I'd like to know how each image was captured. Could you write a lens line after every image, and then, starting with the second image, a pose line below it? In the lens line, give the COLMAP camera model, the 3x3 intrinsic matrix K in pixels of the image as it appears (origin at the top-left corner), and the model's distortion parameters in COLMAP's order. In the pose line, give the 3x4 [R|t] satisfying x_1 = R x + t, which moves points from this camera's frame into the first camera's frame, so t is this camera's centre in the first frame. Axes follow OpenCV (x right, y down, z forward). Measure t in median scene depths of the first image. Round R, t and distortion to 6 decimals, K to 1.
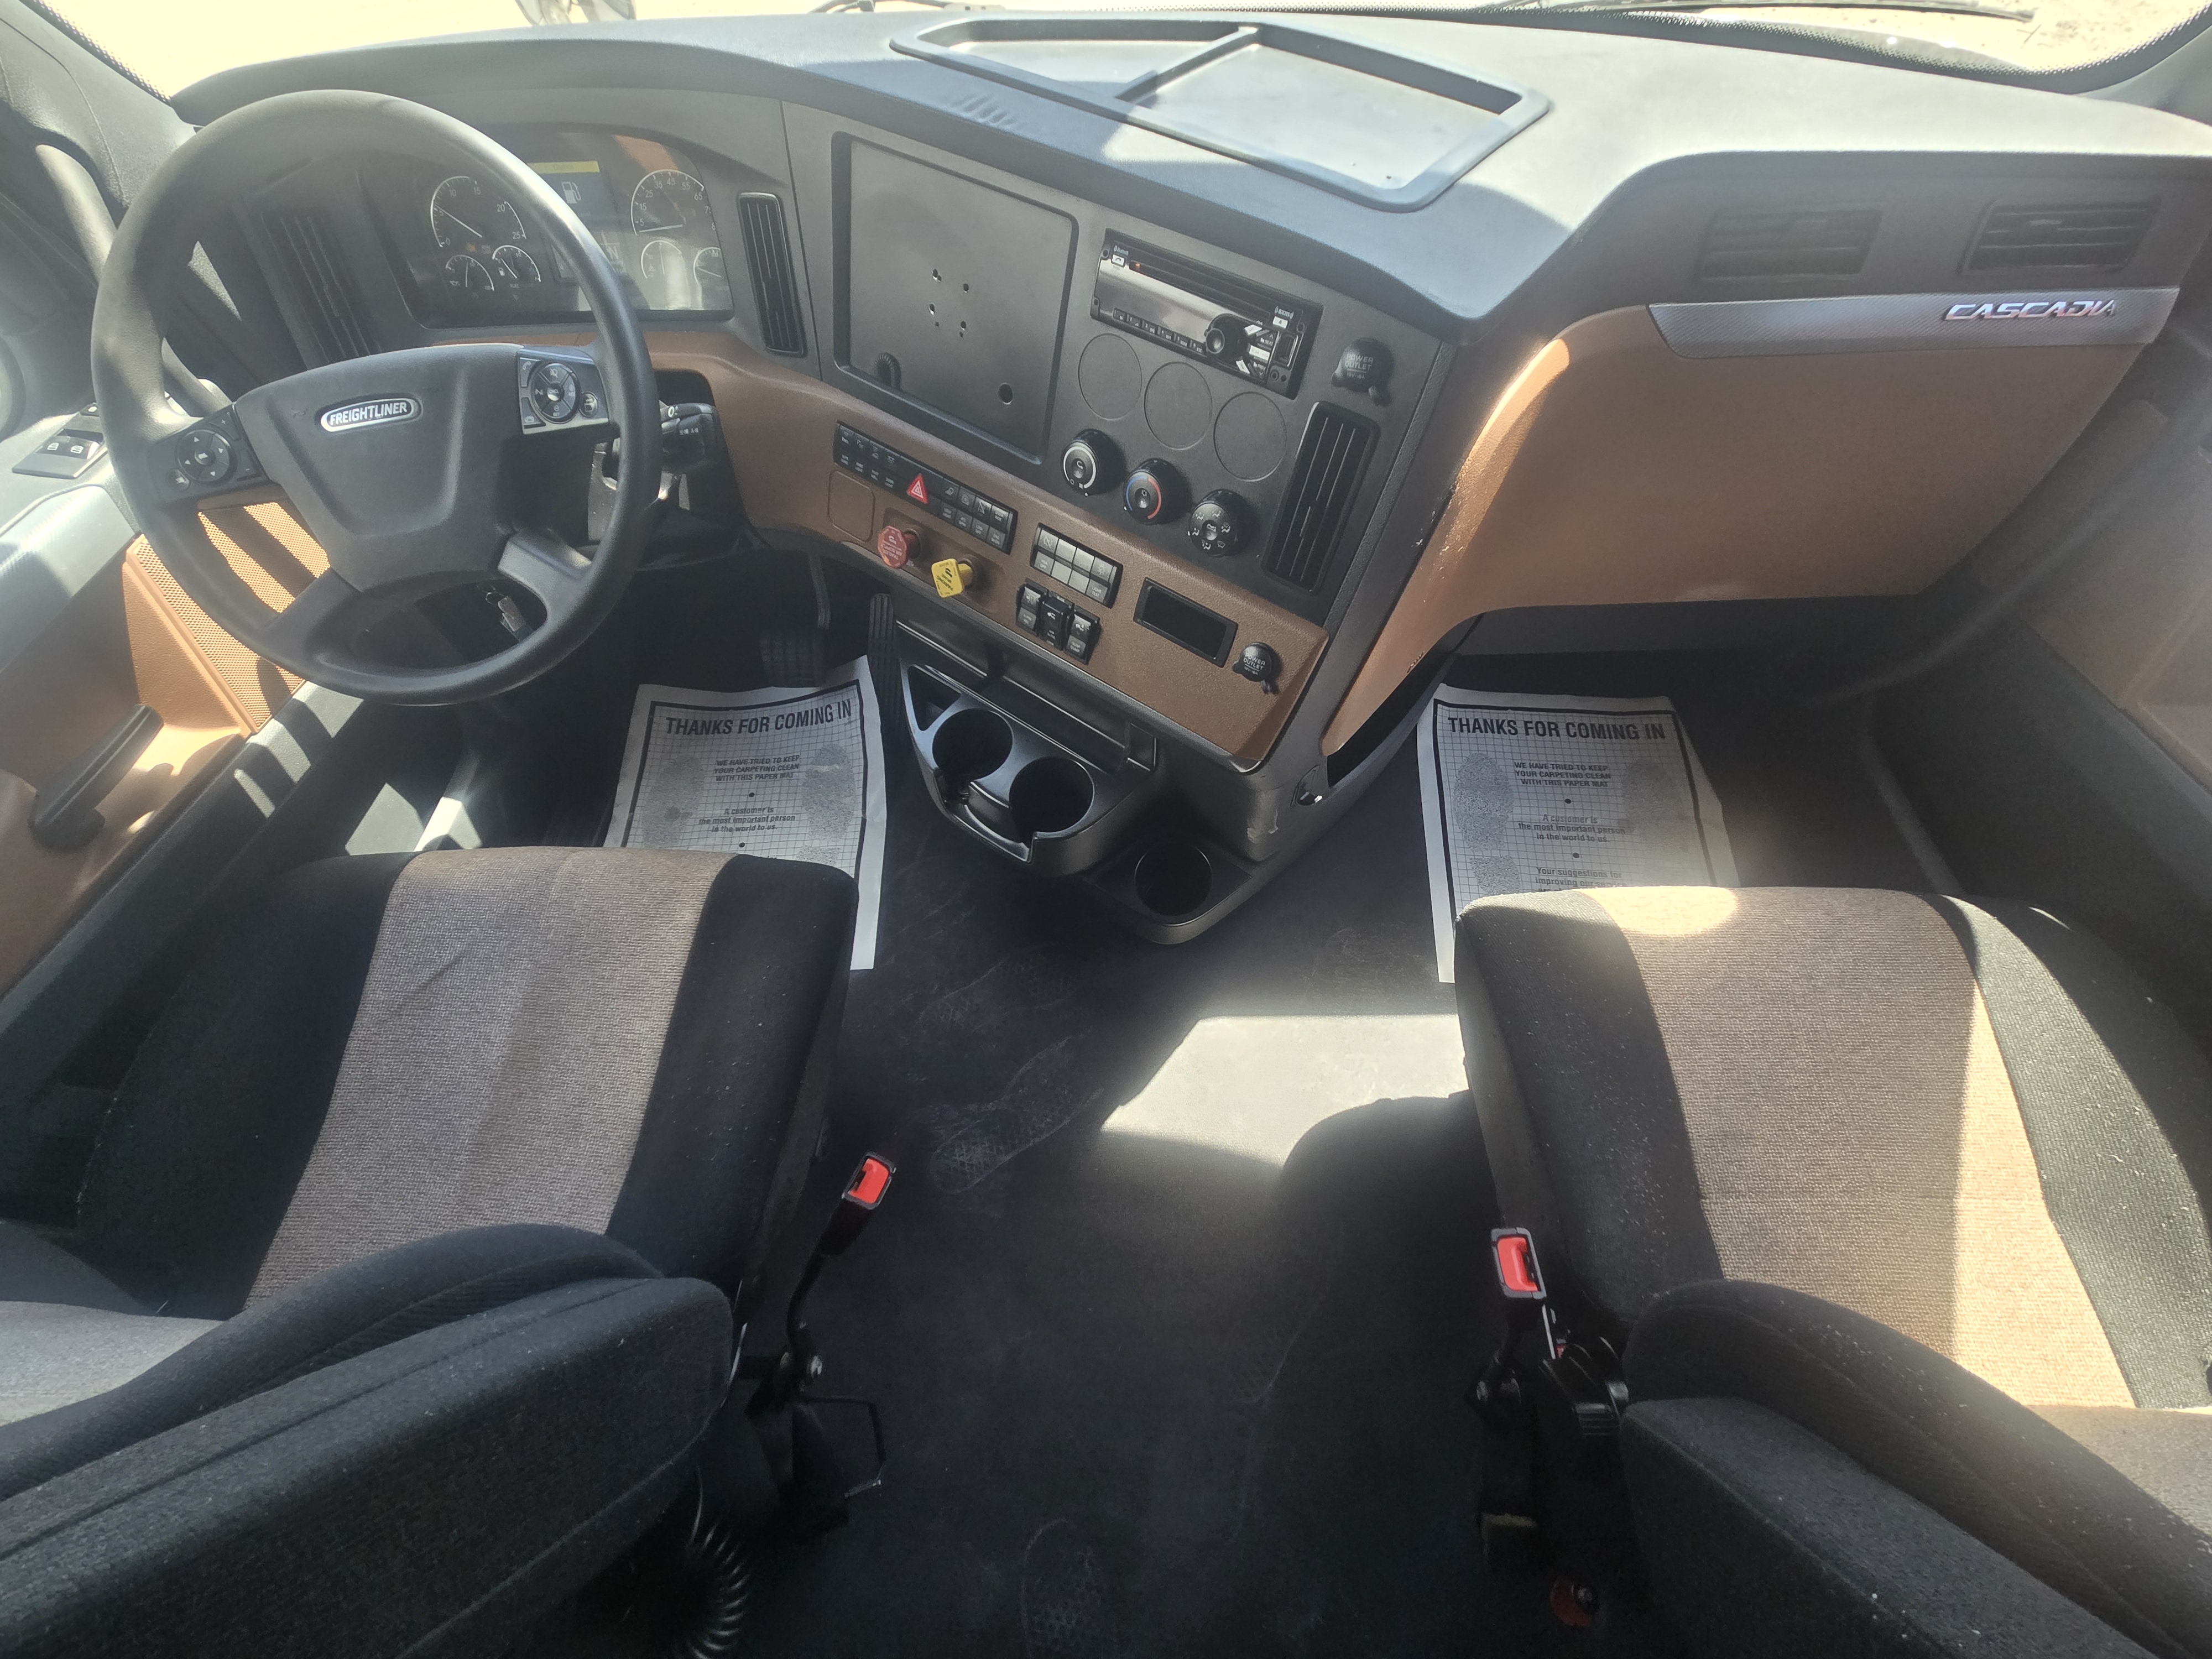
lens RADIAL K [[869.1, 0, 1106.0], [0, 869.1, 829.5], [0, 0, 1]] dist [0.001172, 0.000236]
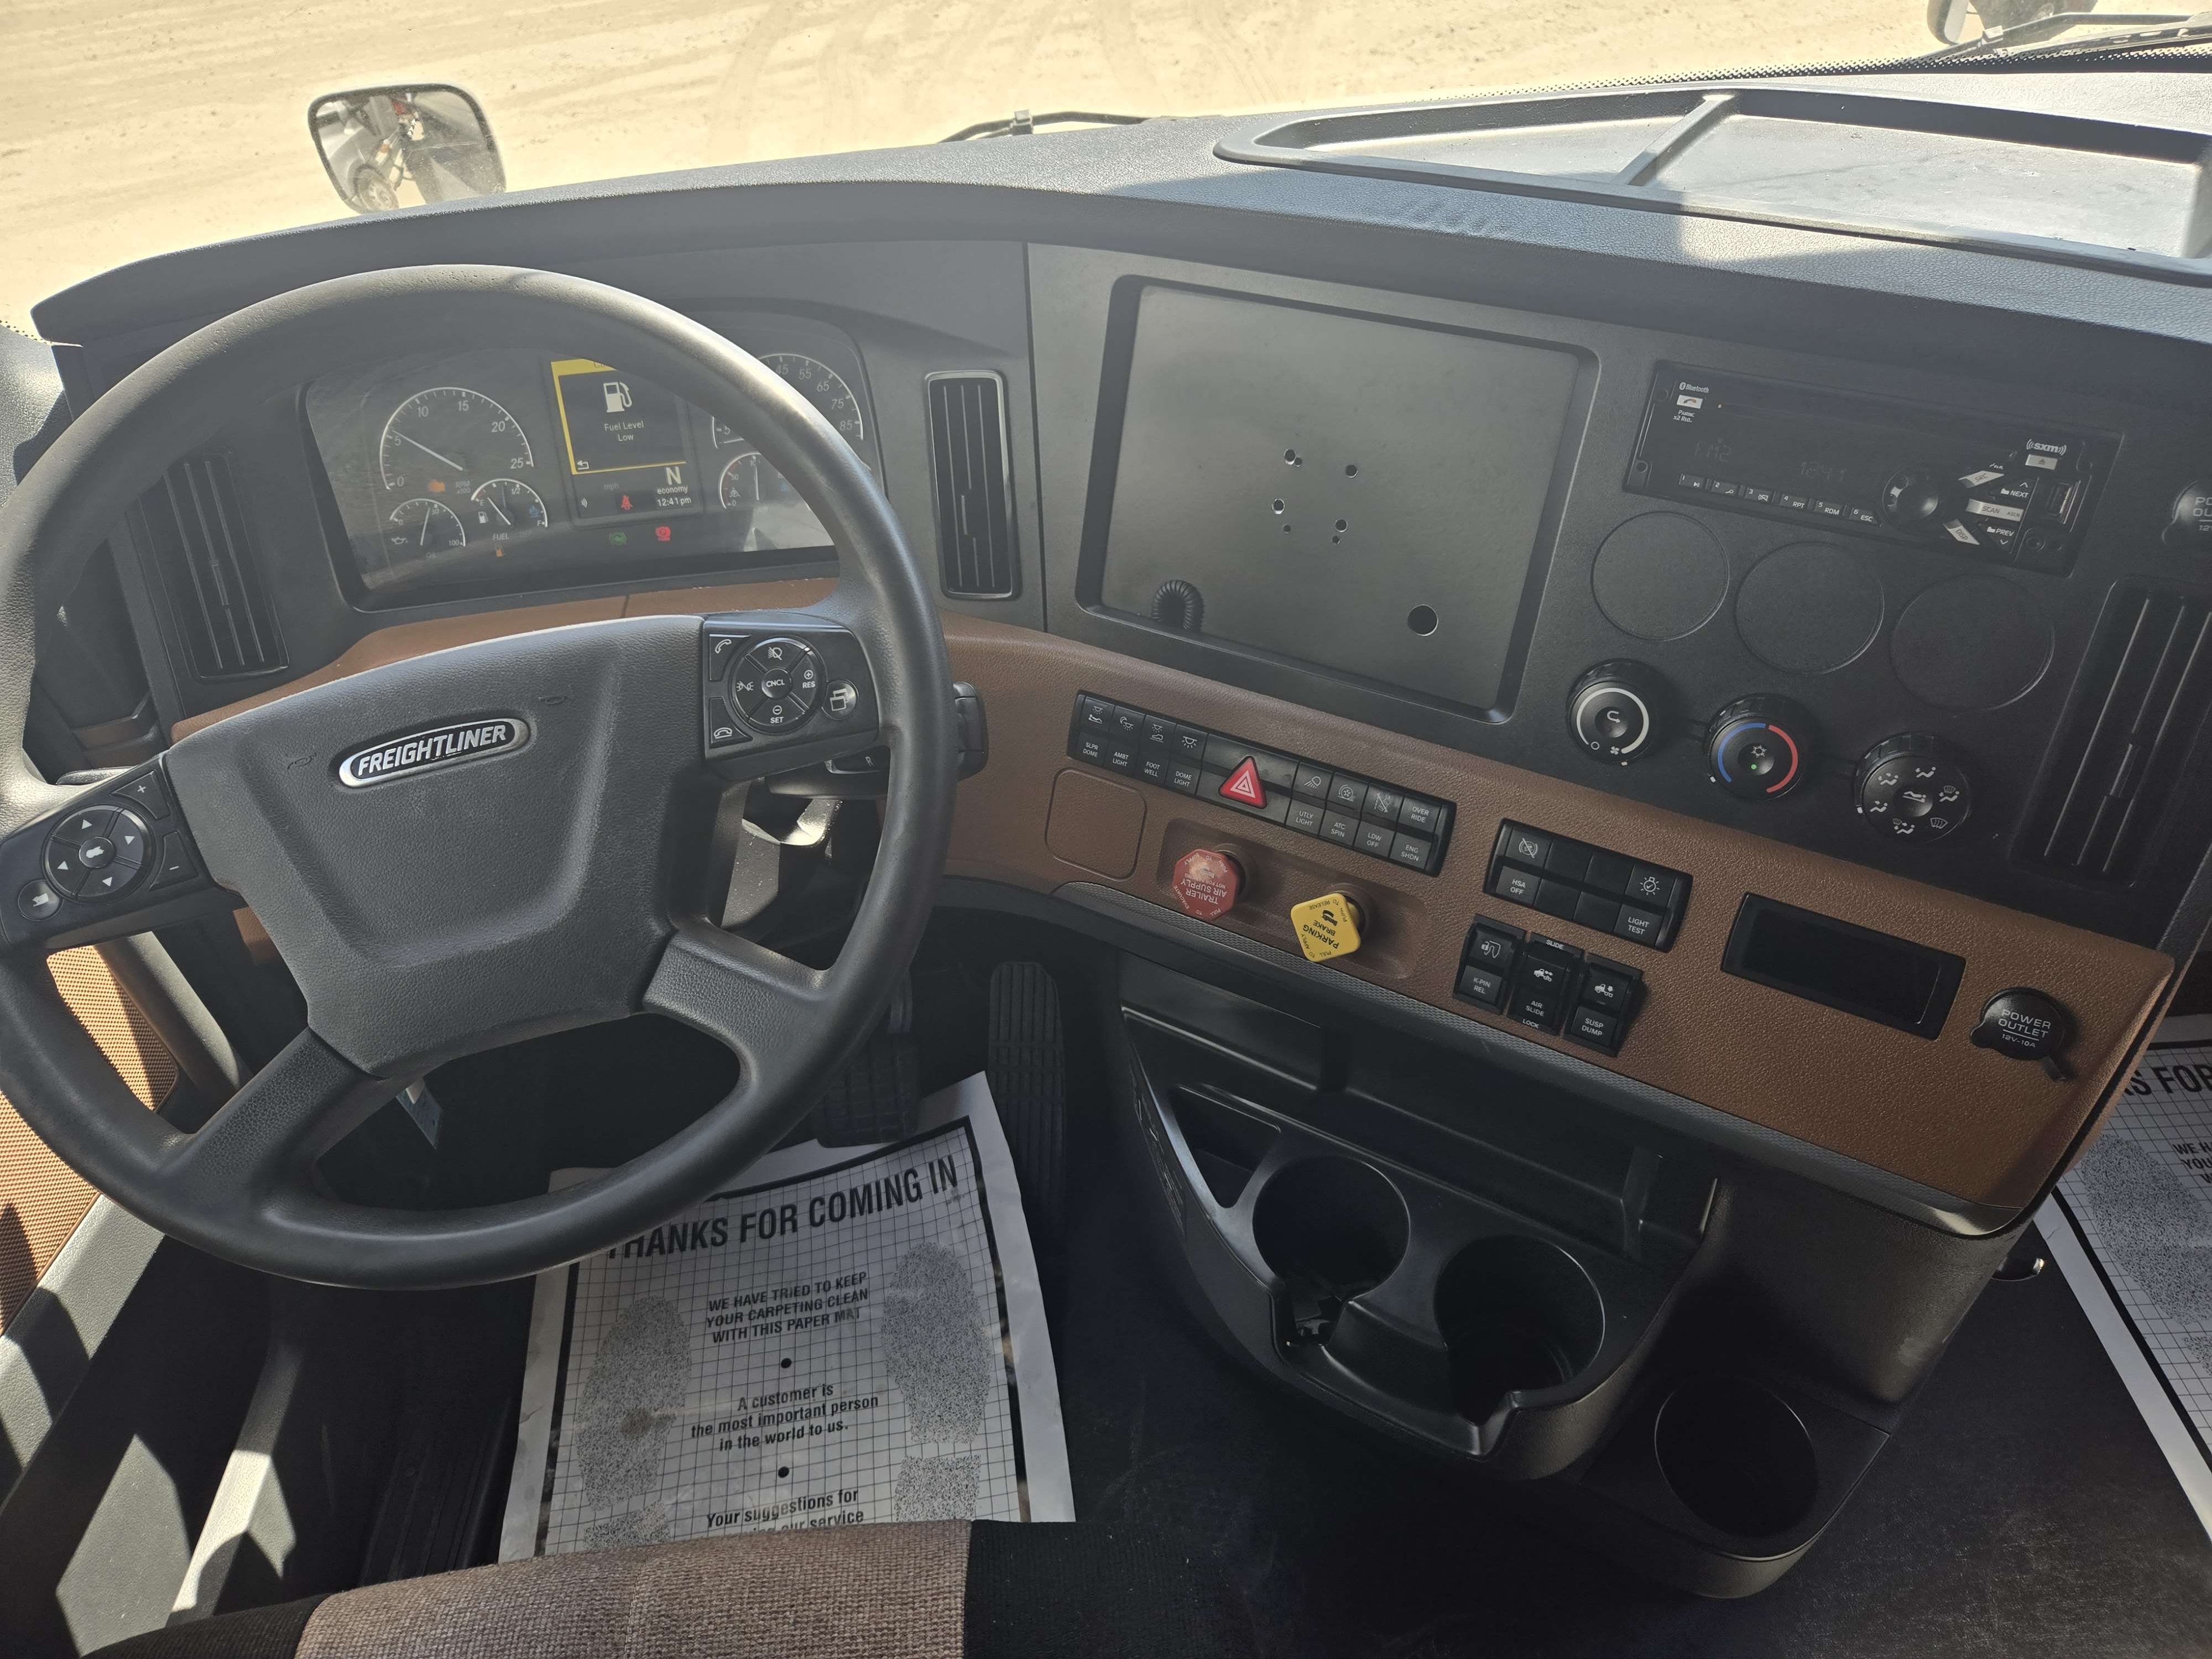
lens RADIAL K [[1446.3, 0, 1106.0], [0, 1446.3, 829.5], [0, 0, 1]] dist [0.073880, -0.084150]
pose [[0.994118, -0.096938, 0.048295, -0.346600], [0.107282, 0.942491, -0.316545, -0.066101], [-0.014833, 0.319864, 0.947347, 0.094635]]
